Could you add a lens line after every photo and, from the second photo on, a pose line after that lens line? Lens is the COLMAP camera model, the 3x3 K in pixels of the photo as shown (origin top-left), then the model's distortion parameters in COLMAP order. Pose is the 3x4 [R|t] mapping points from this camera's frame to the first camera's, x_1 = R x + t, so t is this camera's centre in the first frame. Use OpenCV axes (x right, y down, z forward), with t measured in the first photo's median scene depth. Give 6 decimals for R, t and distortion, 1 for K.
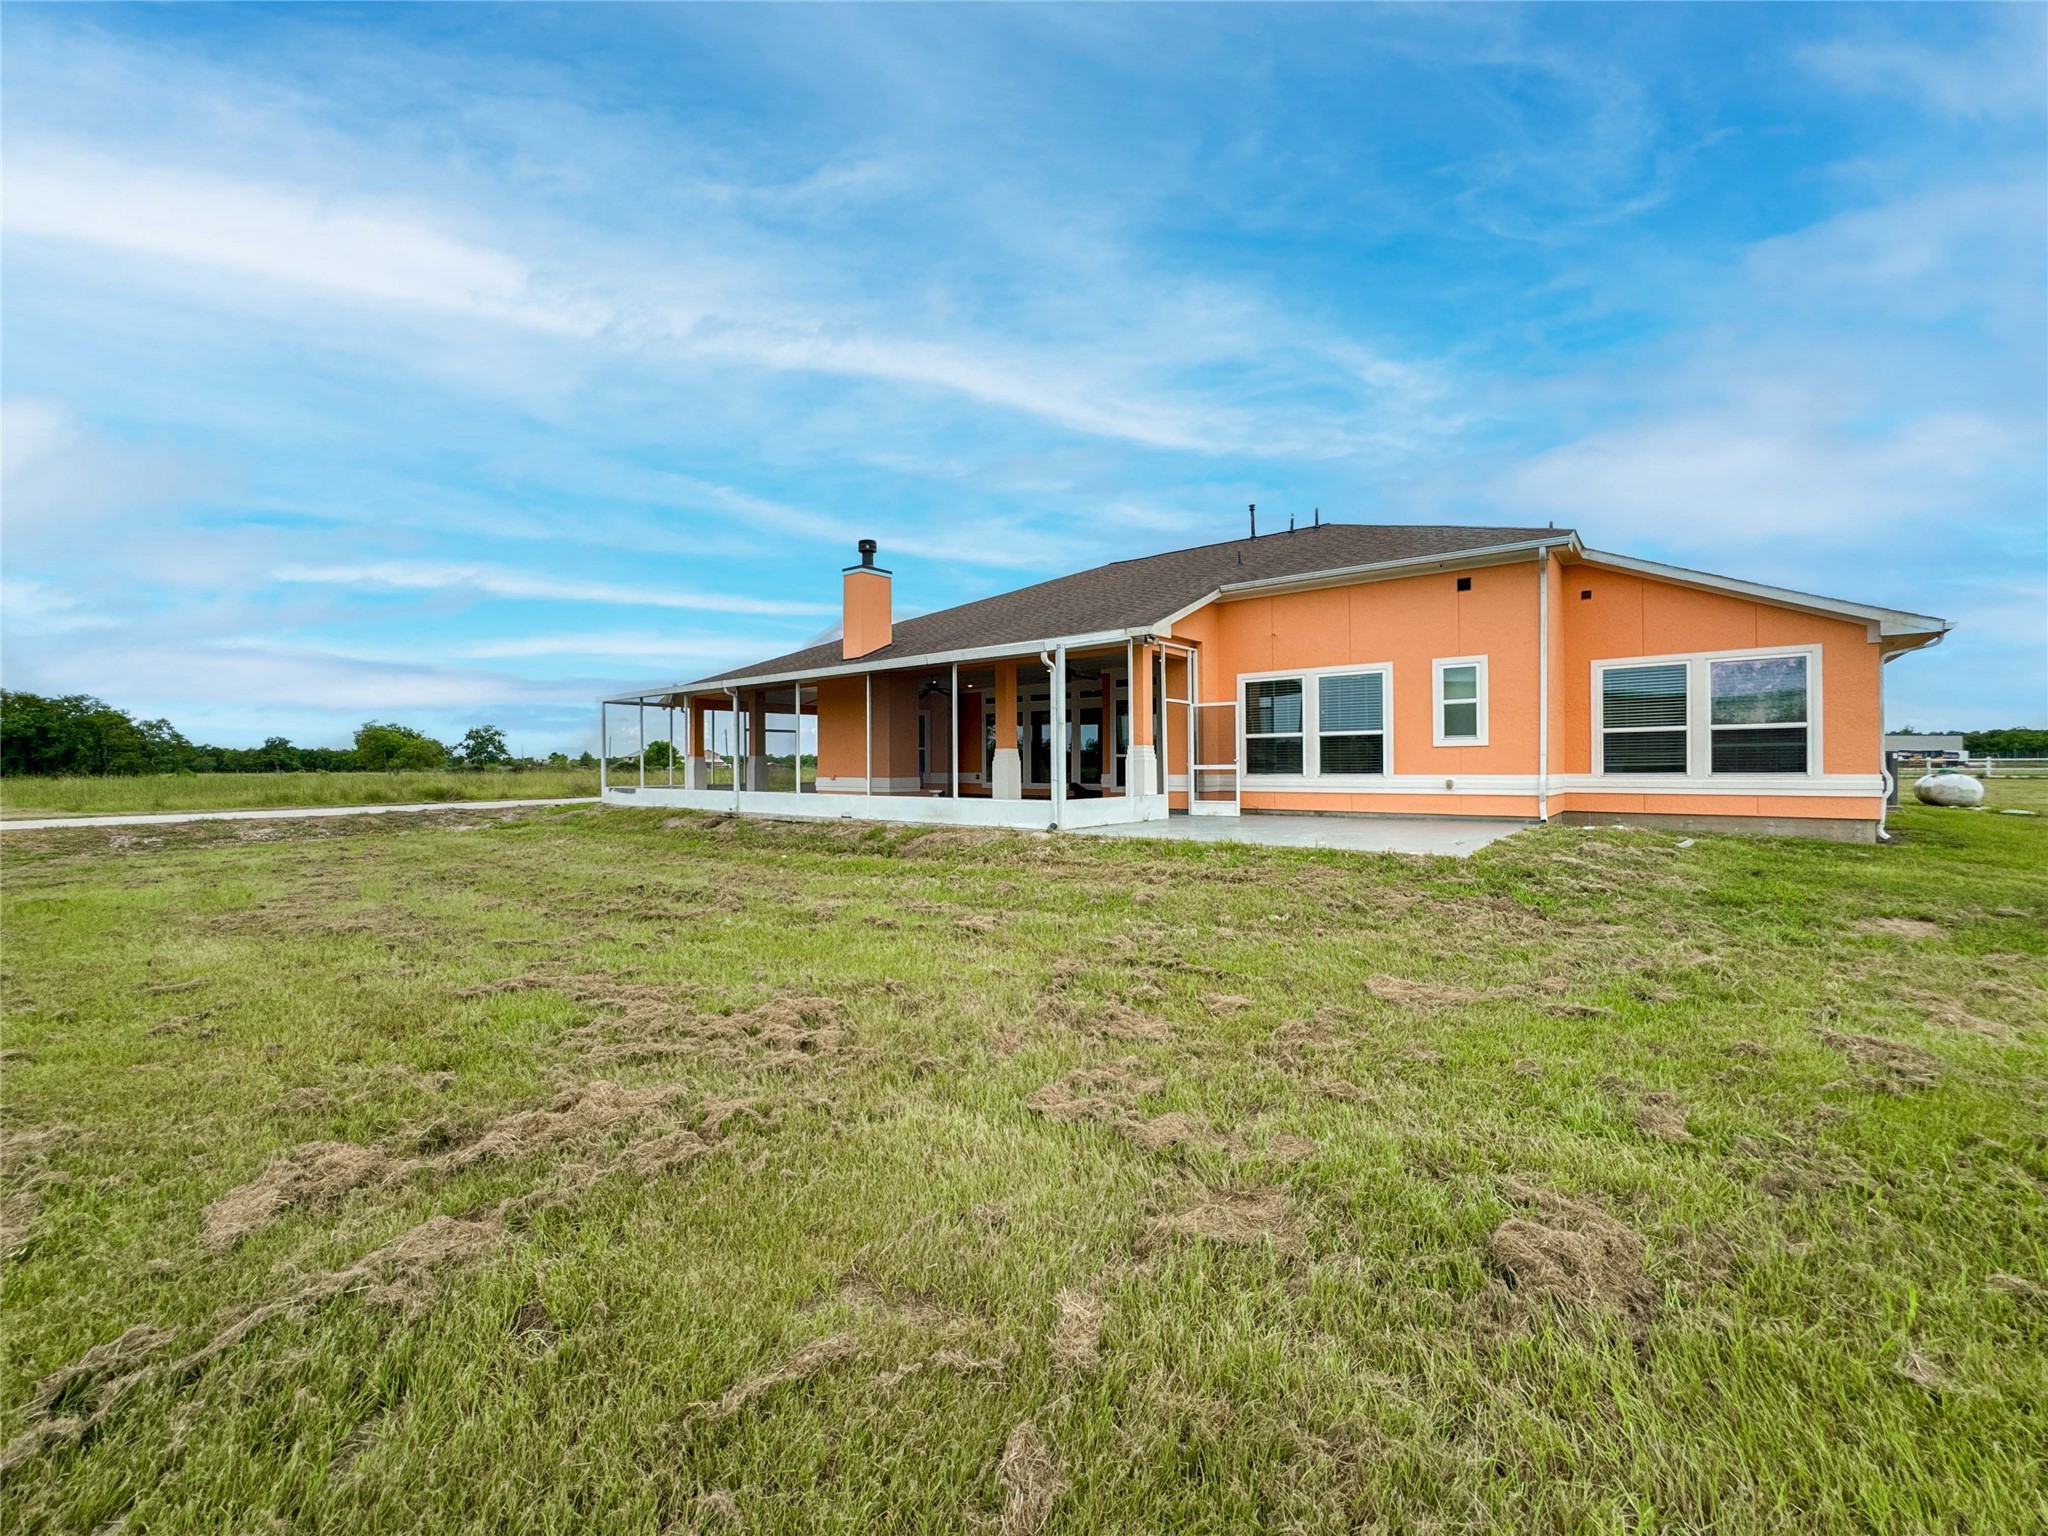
lens RADIAL K [[838.3, 0, 1025.2], [0, 838.3, 764.8], [0, 0, 1]] dist [-0.031439, 0.013640]
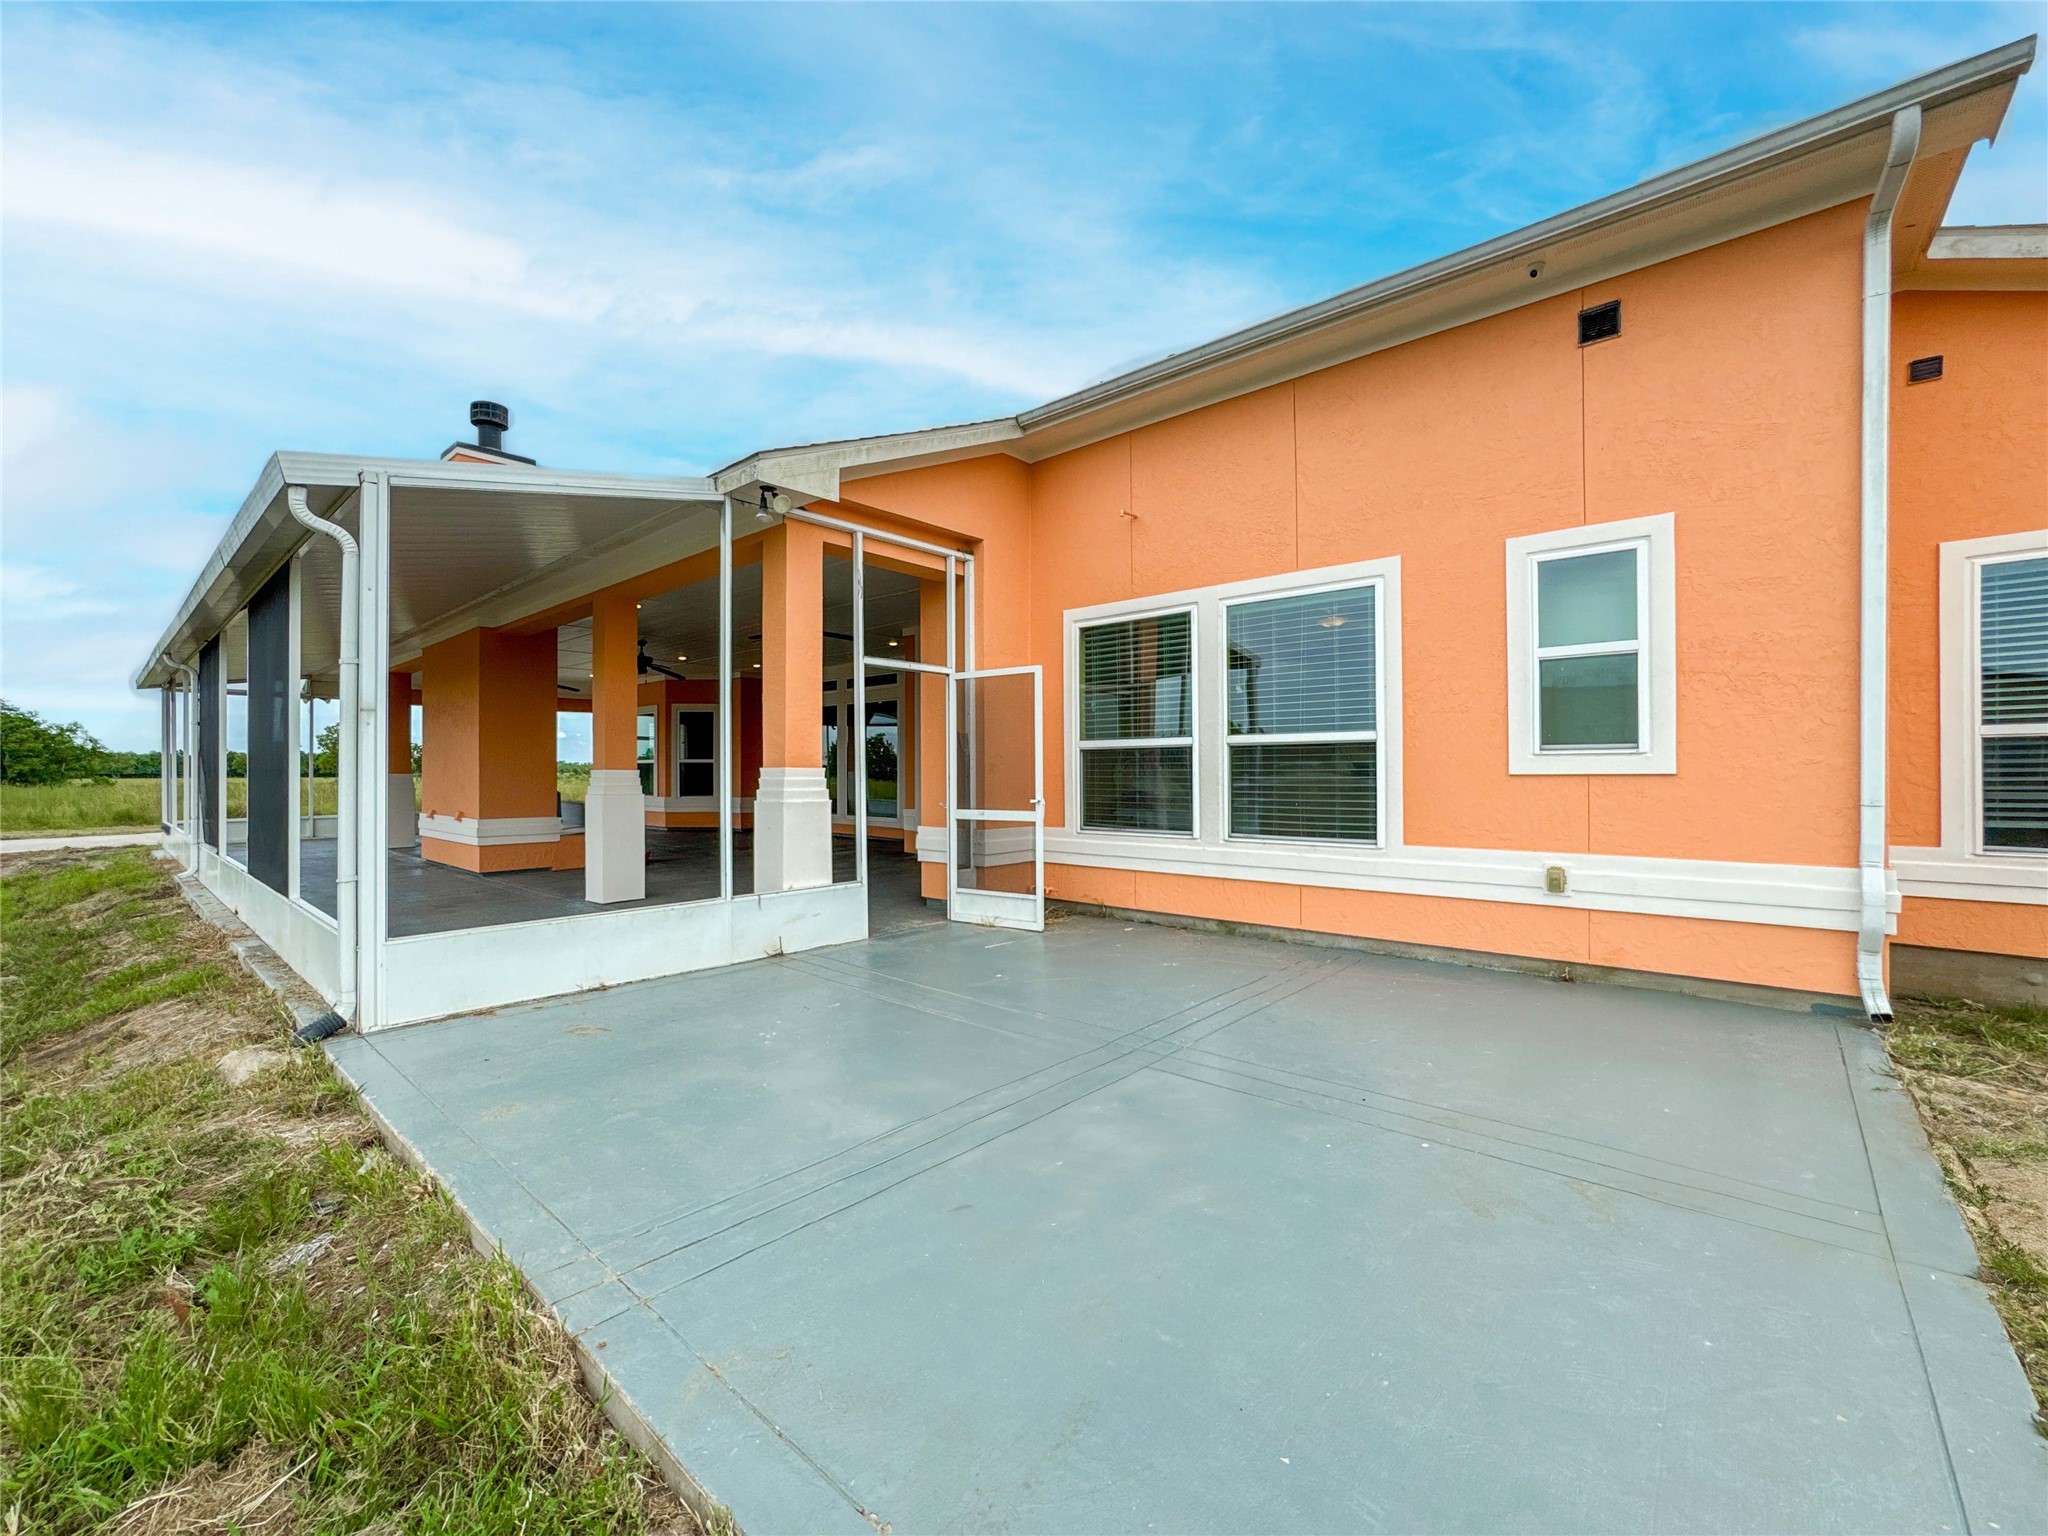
lens RADIAL K [[838.3, 0, 1023.5], [0, 838.3, 768.0], [0, 0, 1]] dist [-0.031439, 0.013640]
pose [[0.998974, 0.002423, -0.045229, 0.267528], [-0.002519, 0.999995, -0.002067, -0.021490], [0.045224, 0.002179, 0.998975, 0.571269]]
